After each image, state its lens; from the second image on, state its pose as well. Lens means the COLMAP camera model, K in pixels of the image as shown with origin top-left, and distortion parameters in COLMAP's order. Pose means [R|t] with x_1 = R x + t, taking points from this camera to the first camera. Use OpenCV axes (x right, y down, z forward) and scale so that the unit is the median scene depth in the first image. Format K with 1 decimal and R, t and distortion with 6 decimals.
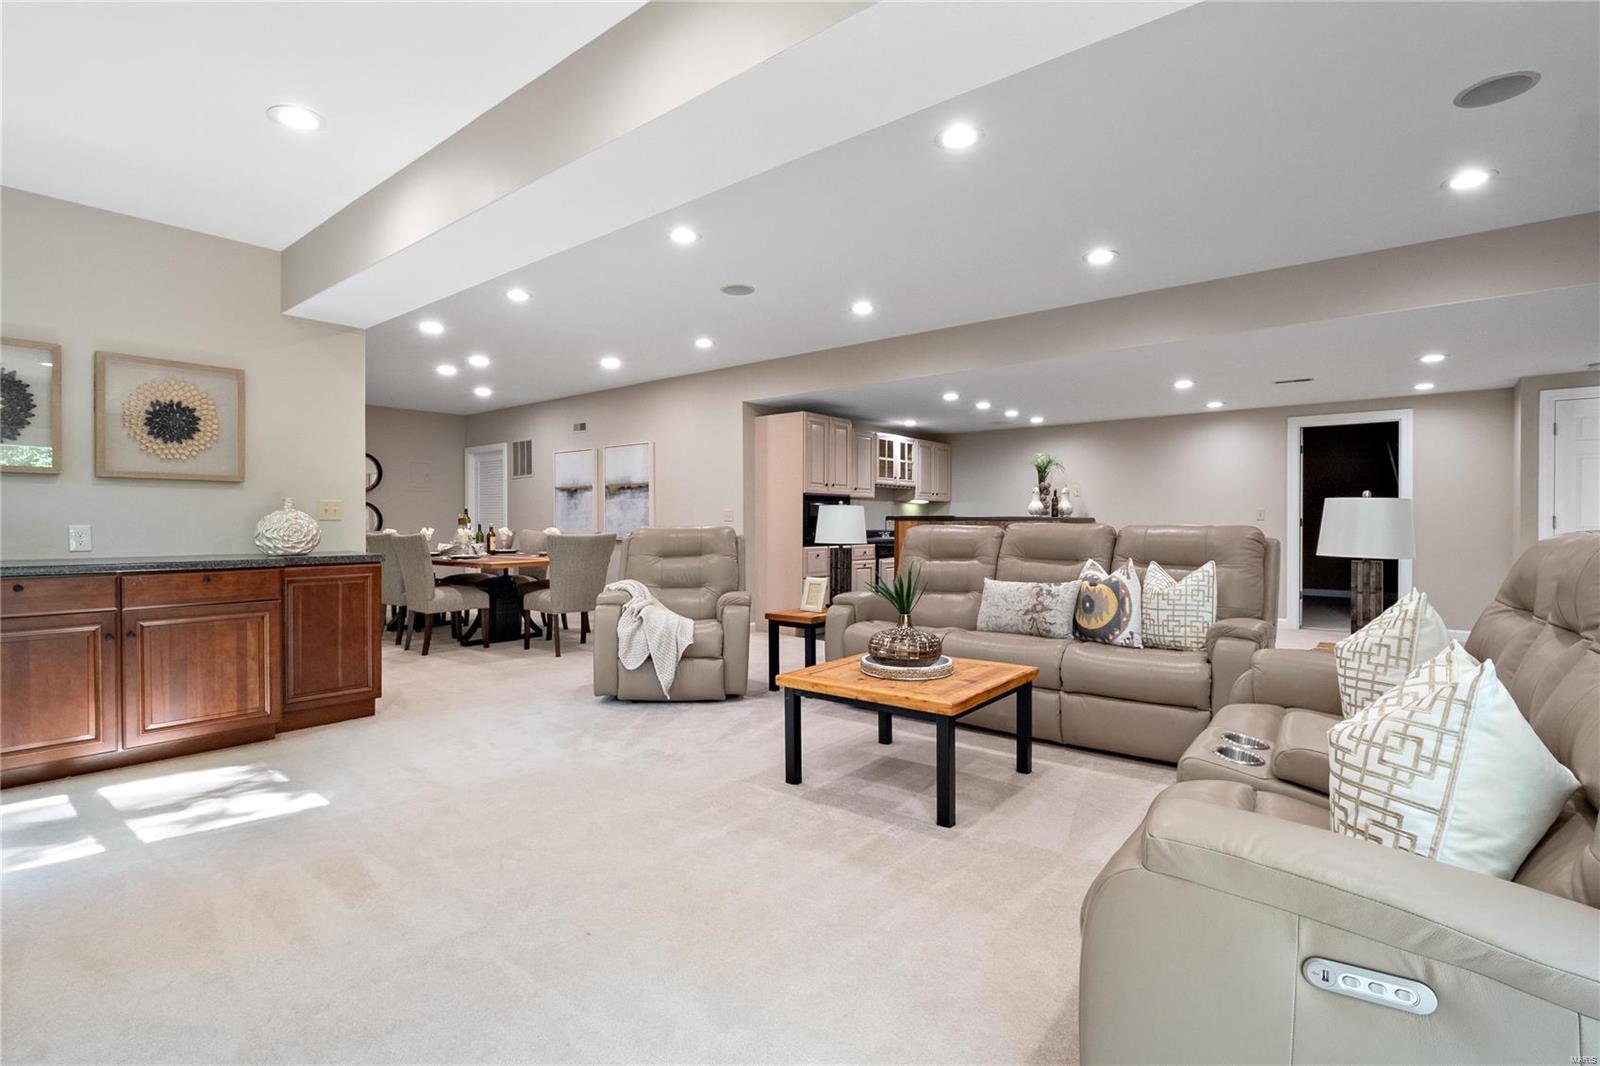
lens RADIAL K [[761.4, 0, 802.1], [0, 761.4, 530.7], [0, 0, 1]] dist [-0.010814, -0.001312]
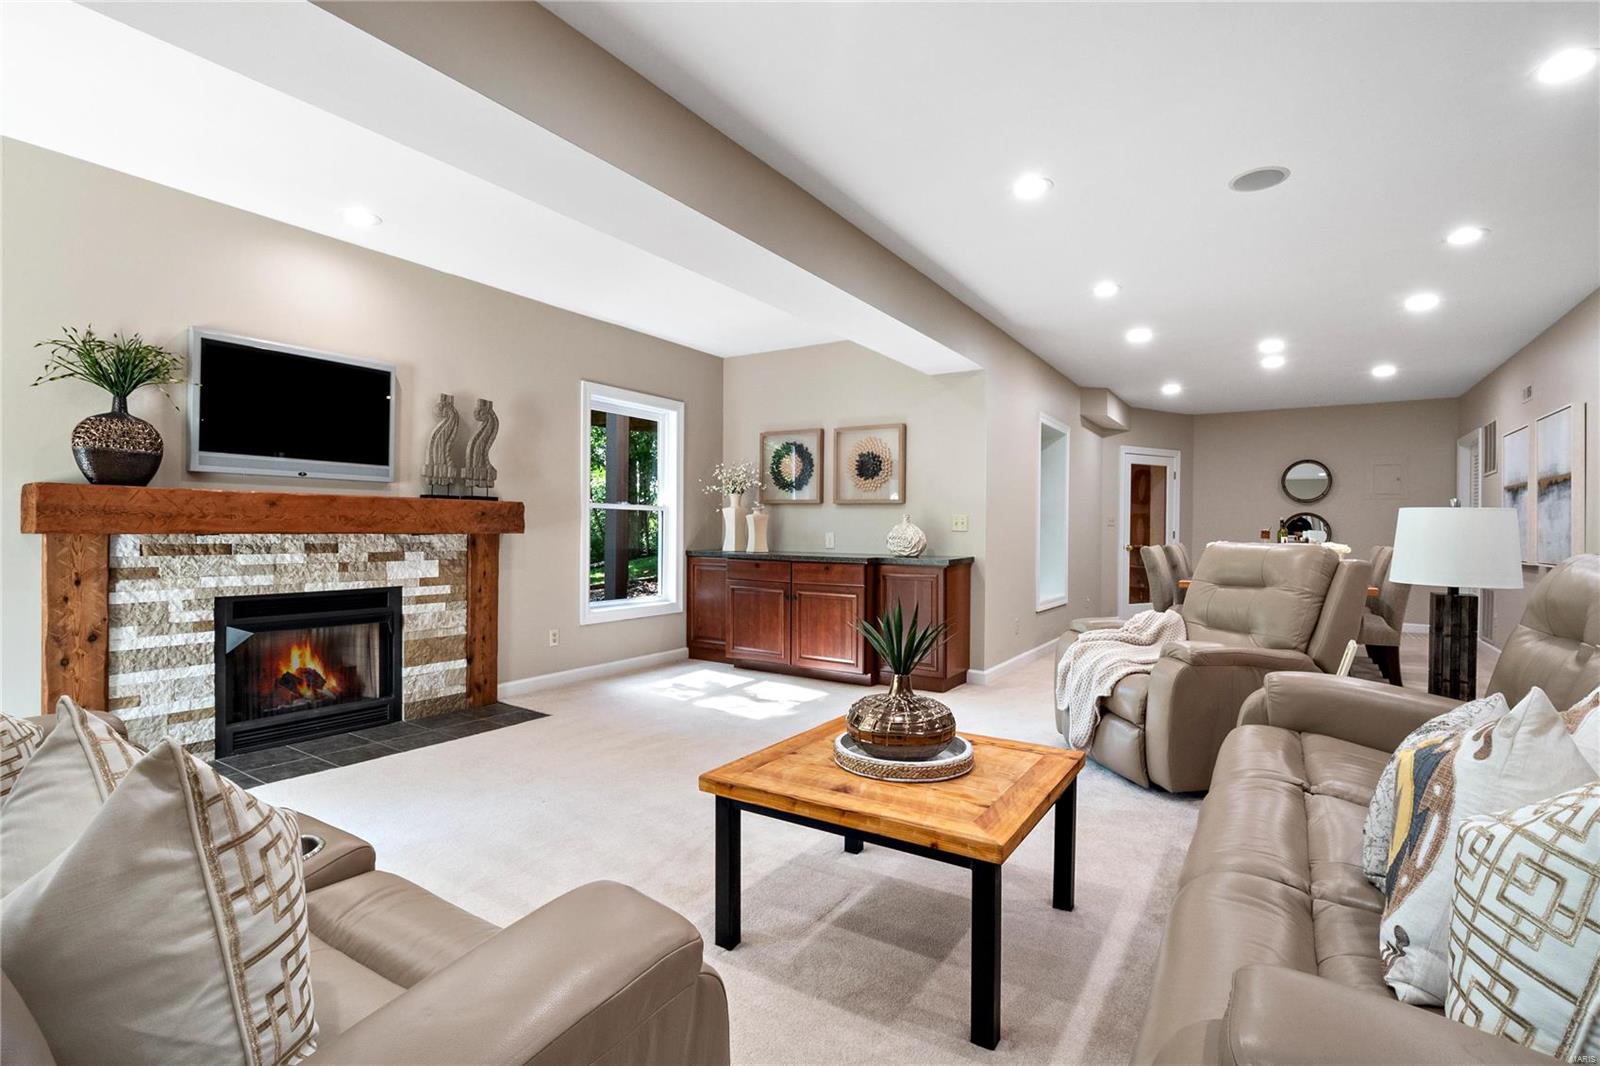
lens RADIAL K [[761.4, 0, 803.0], [0, 761.4, 529.4], [0, 0, 1]] dist [-0.010814, -0.001312]
pose [[0.102848, 0.004227, -0.994688, 0.302054], [-0.020770, 0.999782, 0.002101, -0.007140], [0.994480, 0.020443, 0.102914, 0.320408]]
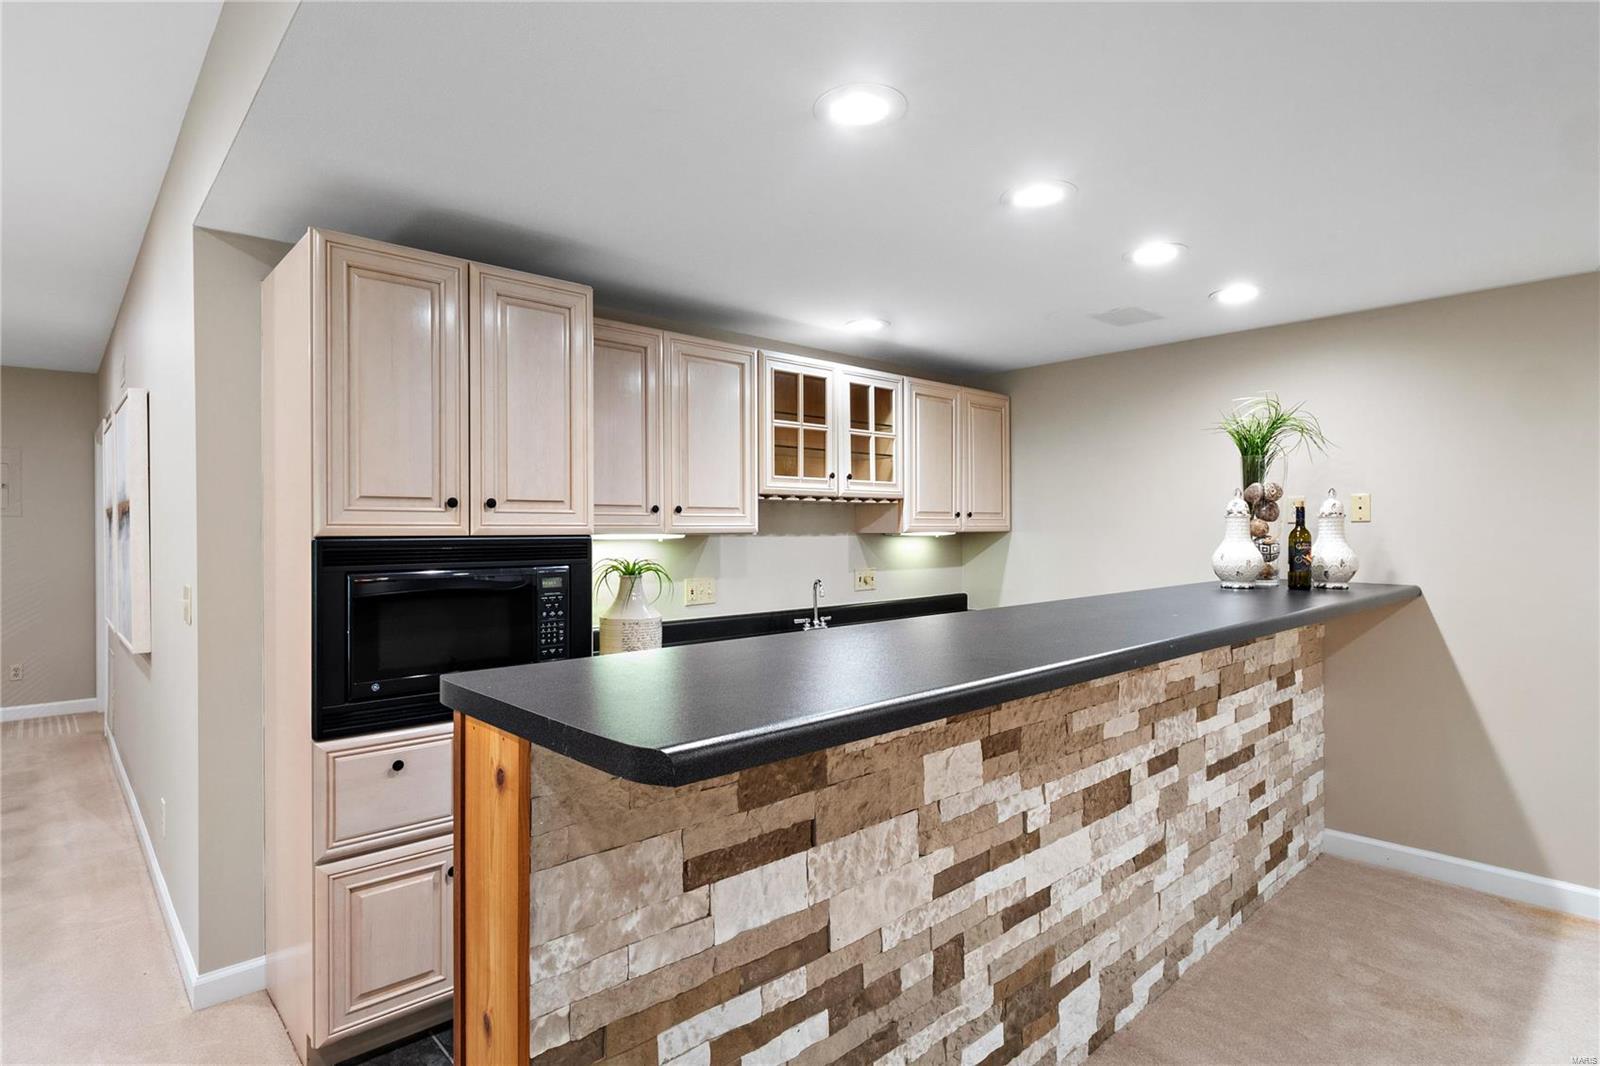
lens RADIAL K [[827.6, 0, 801.1], [0, 827.6, 535.2], [0, 0, 1]] dist [0.001130, -0.001984]
pose [[0.987632, -0.003158, -0.156757, 0.174617], [0.002317, 0.999982, -0.005549, -0.038719], [0.156772, 0.005117, 0.987622, 0.607434]]
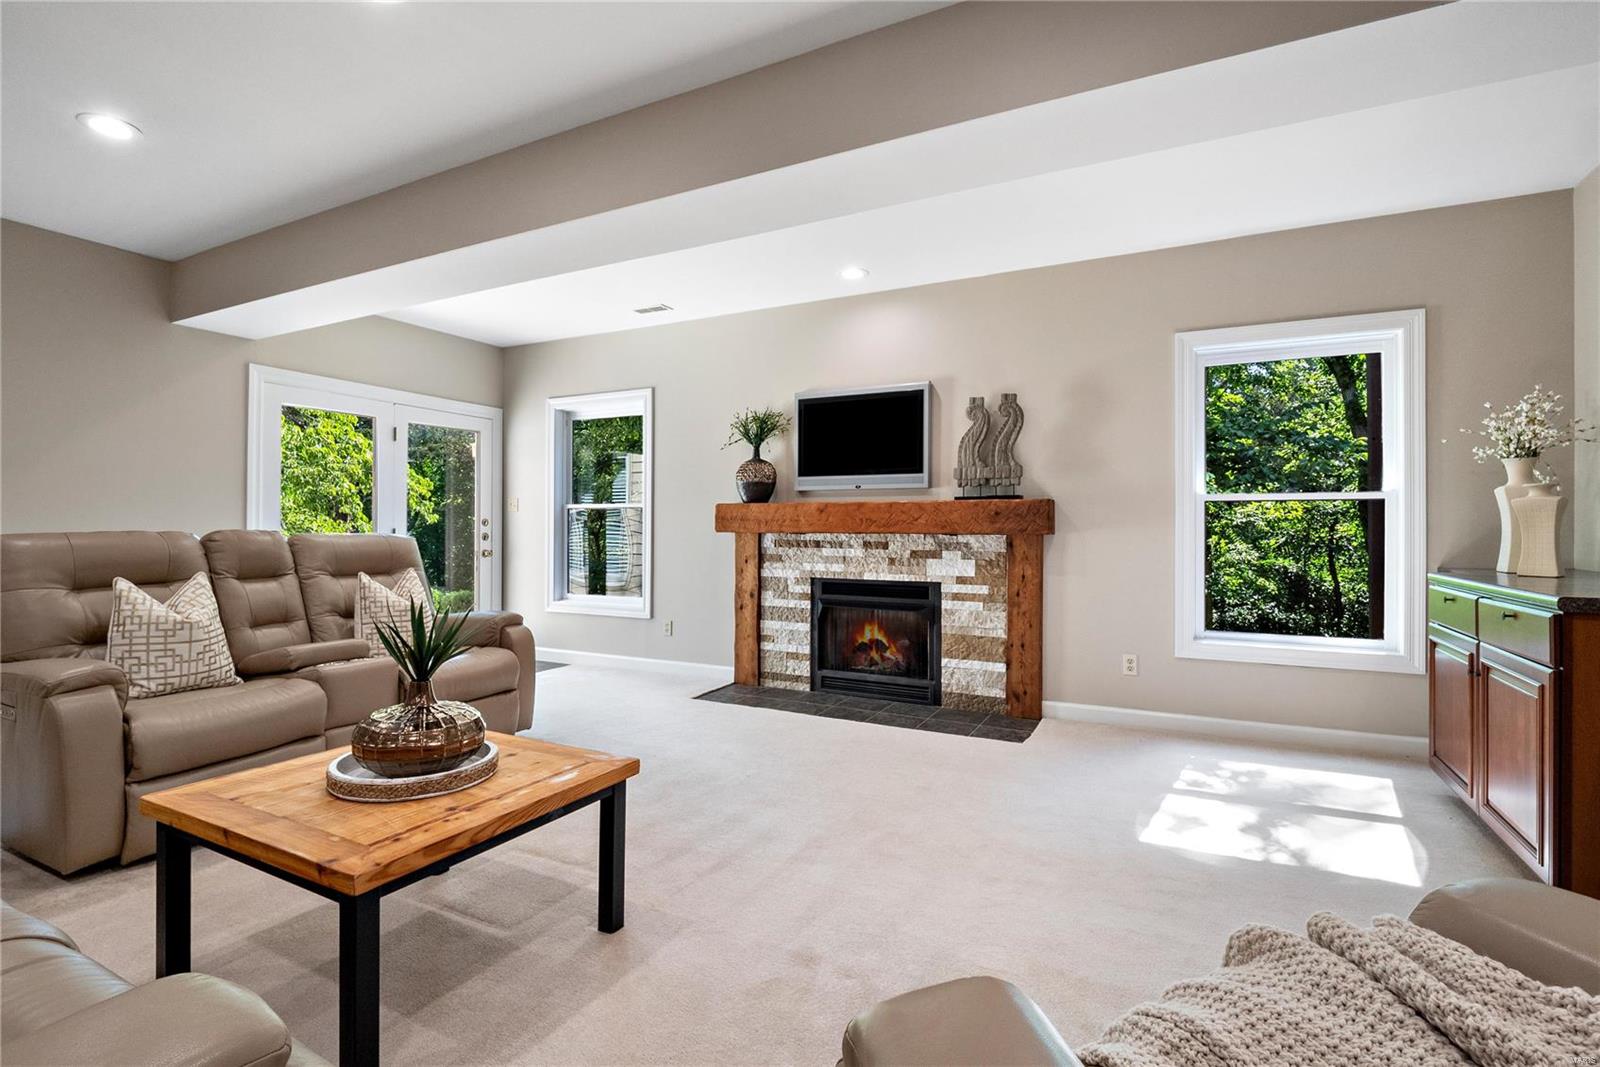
lens RADIAL K [[761.4, 0, 804.0], [0, 761.4, 533.0], [0, 0, 1]] dist [-0.010814, -0.001312]
pose [[-0.983607, -0.004765, -0.180264, -0.022830], [-0.006692, 0.999927, 0.010085, -0.003451], [0.180203, 0.011126, -0.983567, 0.623818]]
